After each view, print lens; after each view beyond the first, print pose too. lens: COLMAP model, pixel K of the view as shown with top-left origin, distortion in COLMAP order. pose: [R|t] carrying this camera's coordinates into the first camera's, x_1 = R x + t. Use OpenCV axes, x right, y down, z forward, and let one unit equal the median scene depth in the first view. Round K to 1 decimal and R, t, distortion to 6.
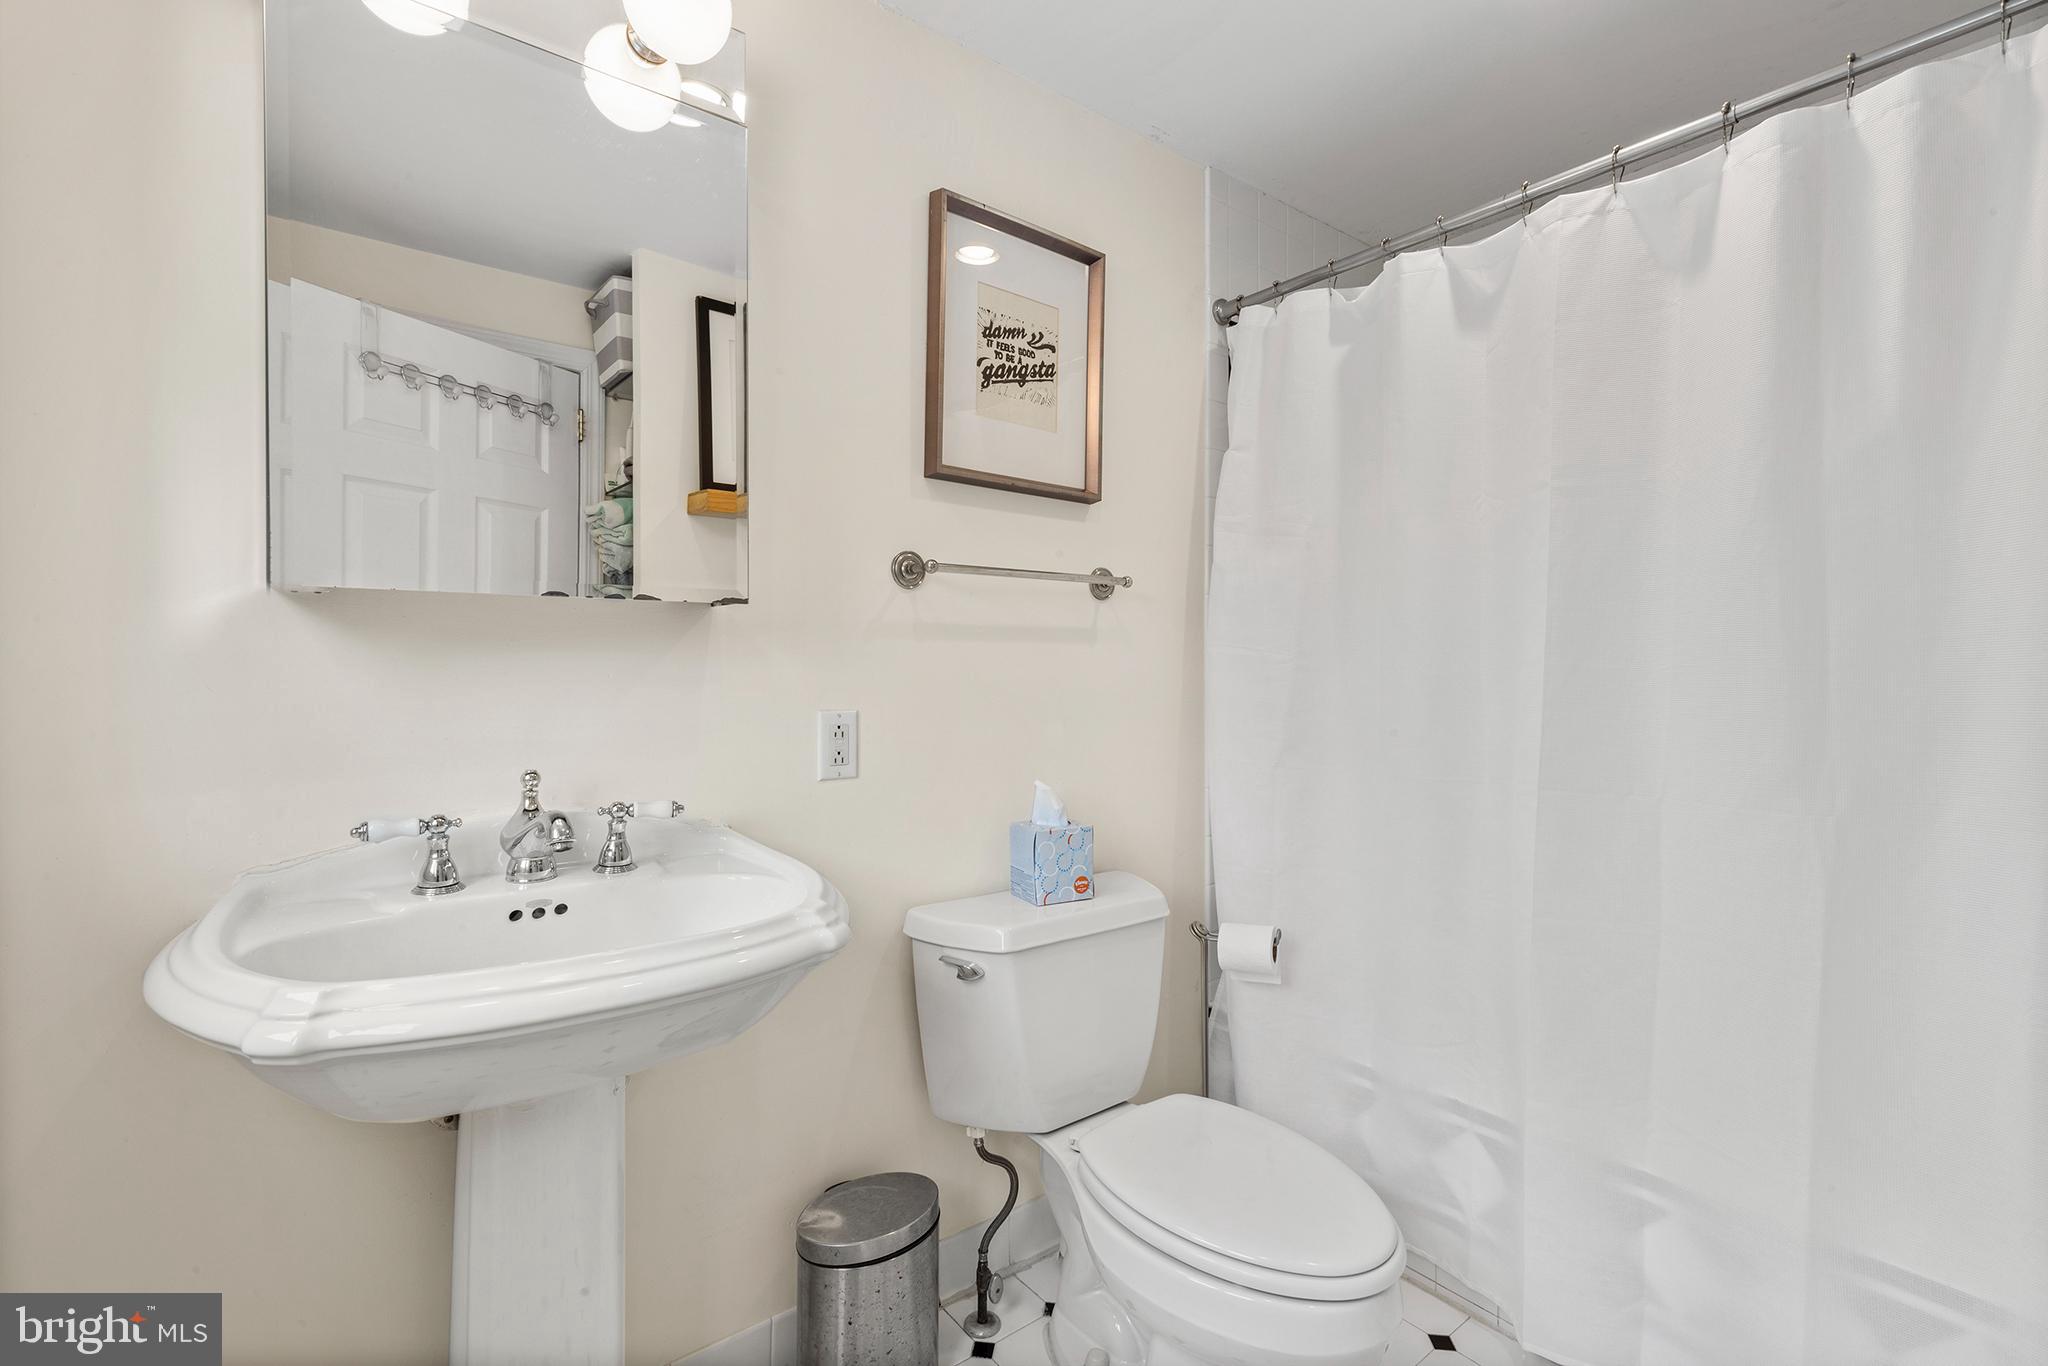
lens RADIAL K [[913.5, 0, 1015.0], [0, 913.5, 679.1], [0, 0, 1]] dist [0.004267, 0.000221]
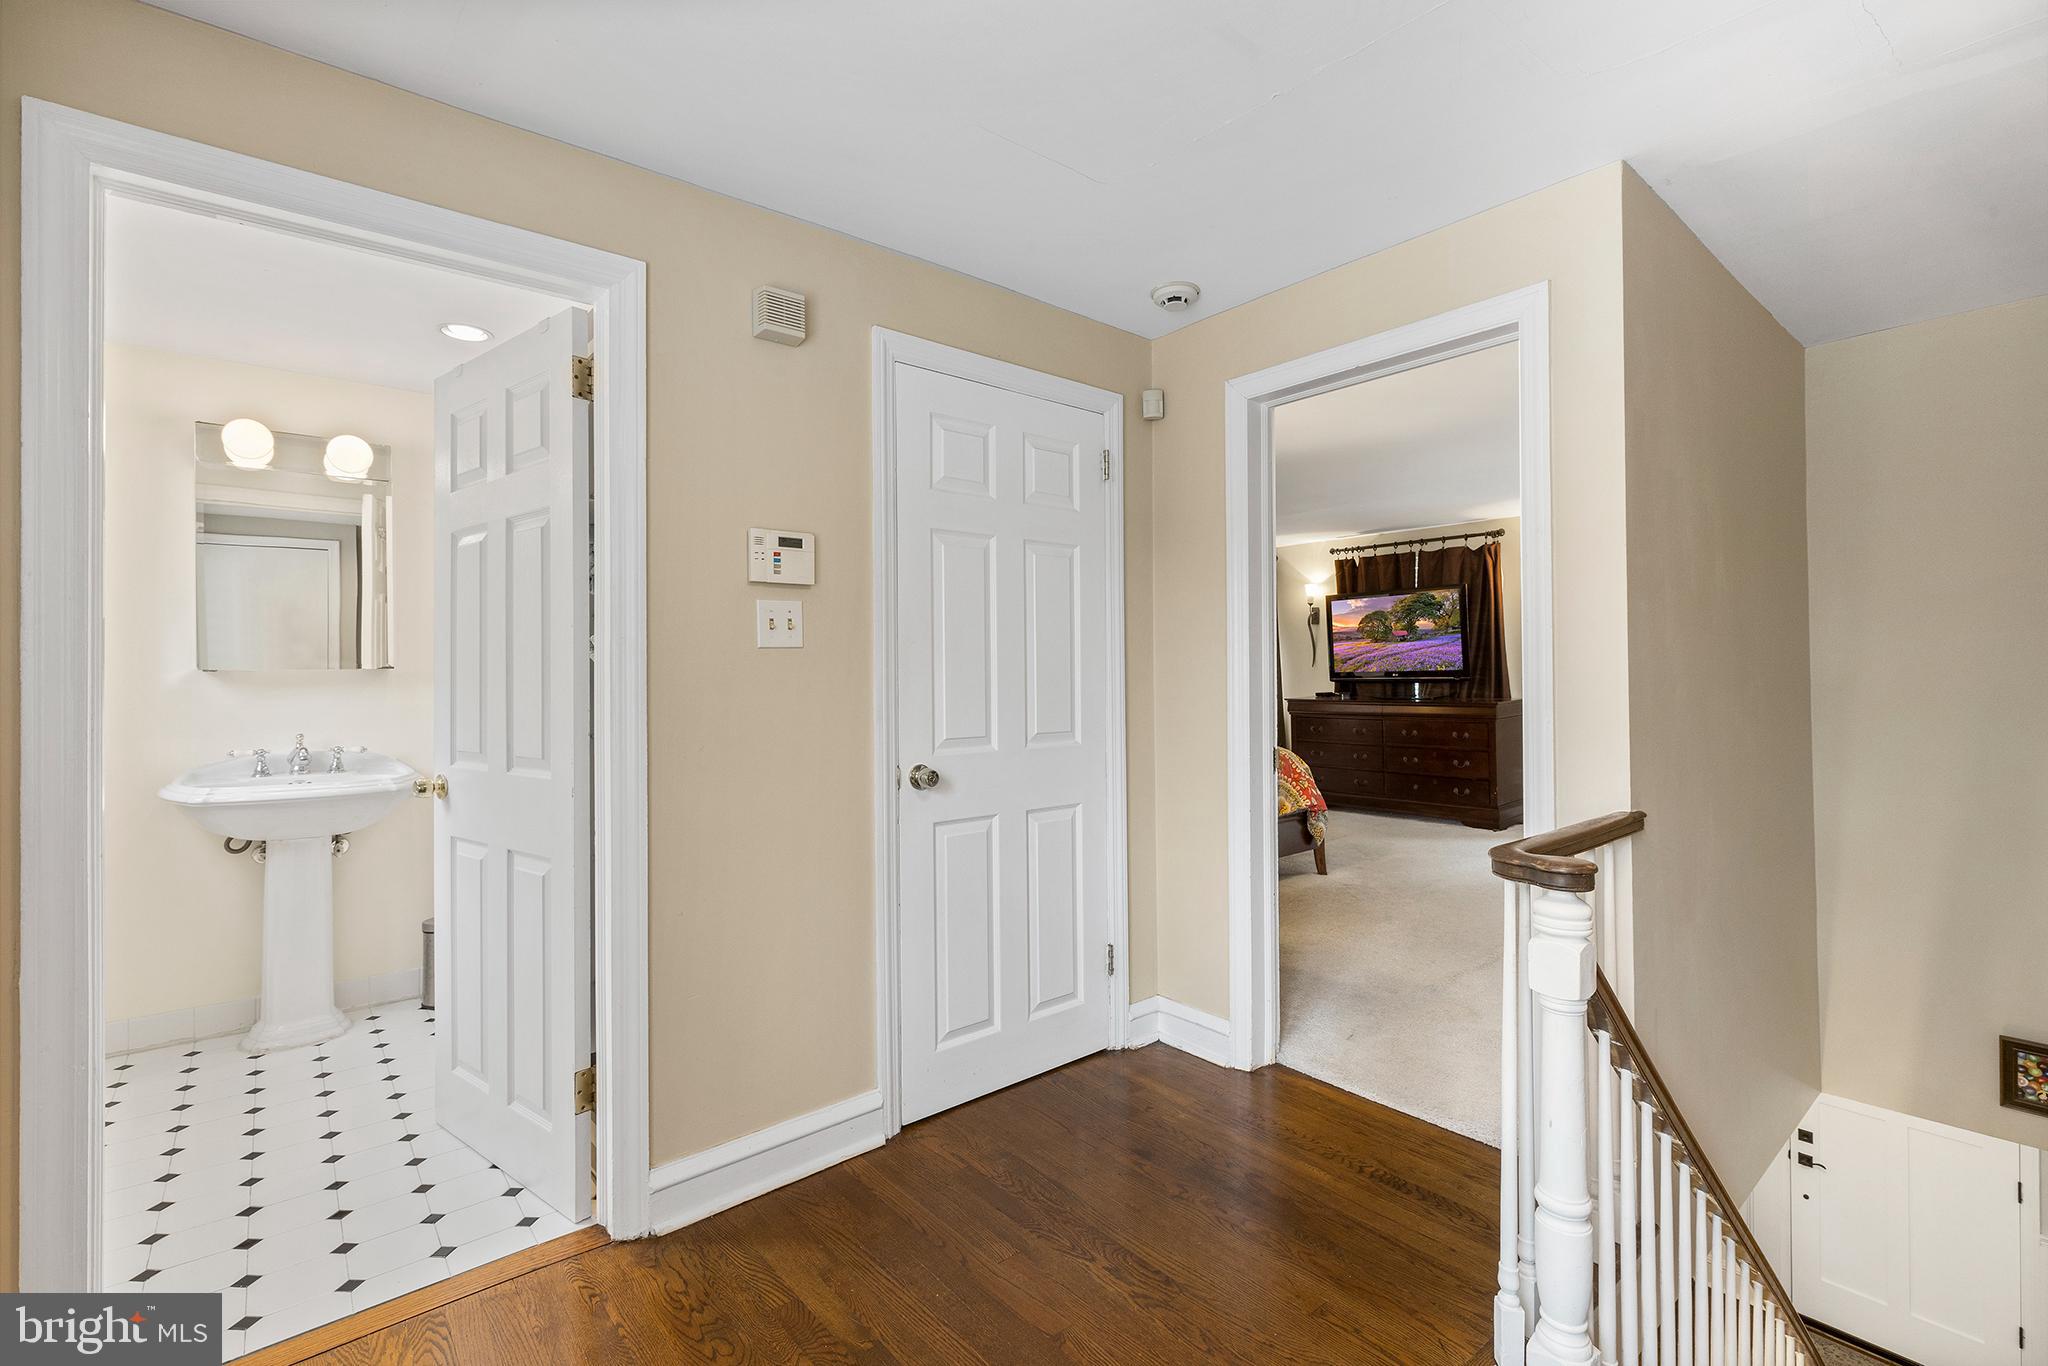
lens RADIAL K [[913.5, 0, 1025.9], [0, 913.5, 671.2], [0, 0, 1]] dist [0.004267, 0.000221]
pose [[0.999520, -0.009781, 0.029380, 1.595672], [0.010200, 0.999848, -0.014133, -0.025763], [-0.029237, 0.014426, 0.999468, -1.834663]]
